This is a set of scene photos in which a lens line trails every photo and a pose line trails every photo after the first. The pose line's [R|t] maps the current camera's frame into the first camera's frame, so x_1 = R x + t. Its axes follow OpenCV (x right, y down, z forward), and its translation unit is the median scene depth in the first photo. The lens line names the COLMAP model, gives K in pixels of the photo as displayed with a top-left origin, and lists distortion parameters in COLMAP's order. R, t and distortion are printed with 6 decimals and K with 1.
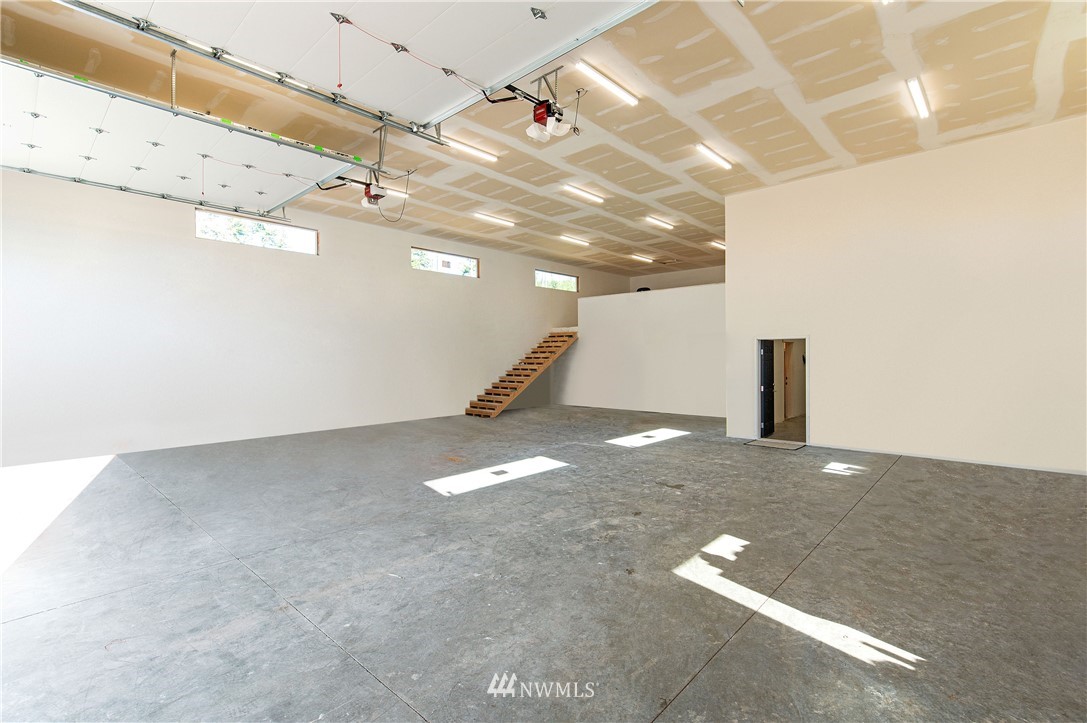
lens RADIAL K [[498.9, 0, 543.5], [0, 498.9, 361.5], [0, 0, 1]] dist [-0.001165, -0.000163]
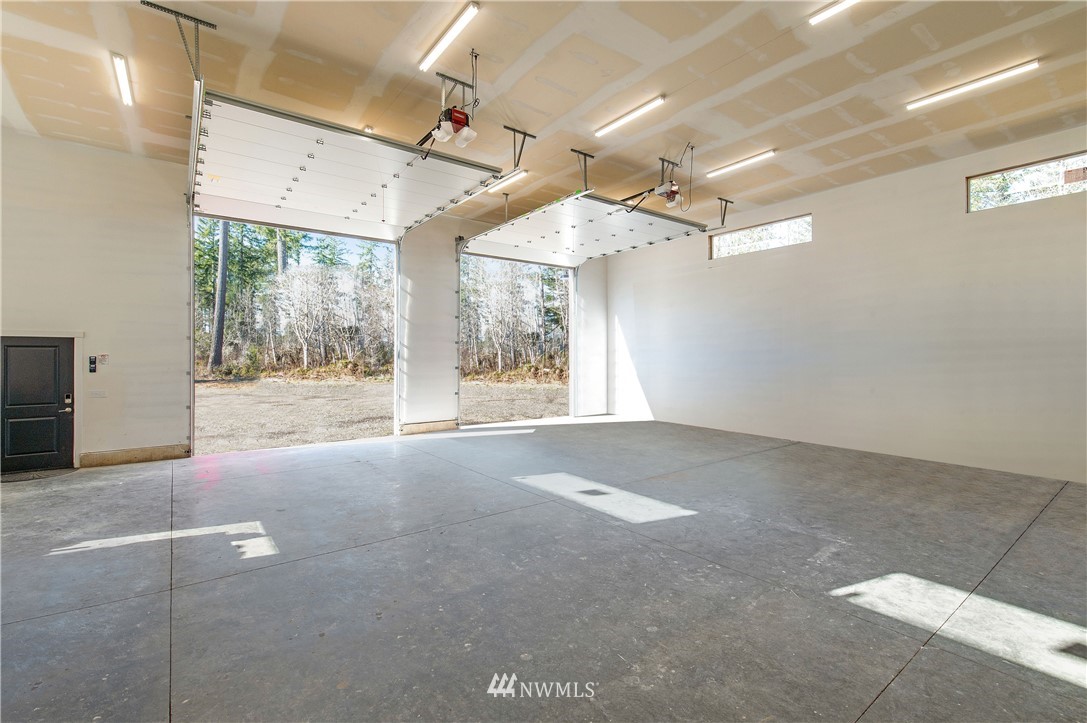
lens RADIAL K [[481.0, 0, 543.5], [0, 481.0, 361.5], [0, 0, 1]] dist [0.000696, -0.000093]
pose [[-0.173244, 0.011415, -0.984813, 1.209921], [-0.006860, 0.999895, 0.012796, -0.020947], [0.984855, 0.008972, -0.173148, 1.720768]]
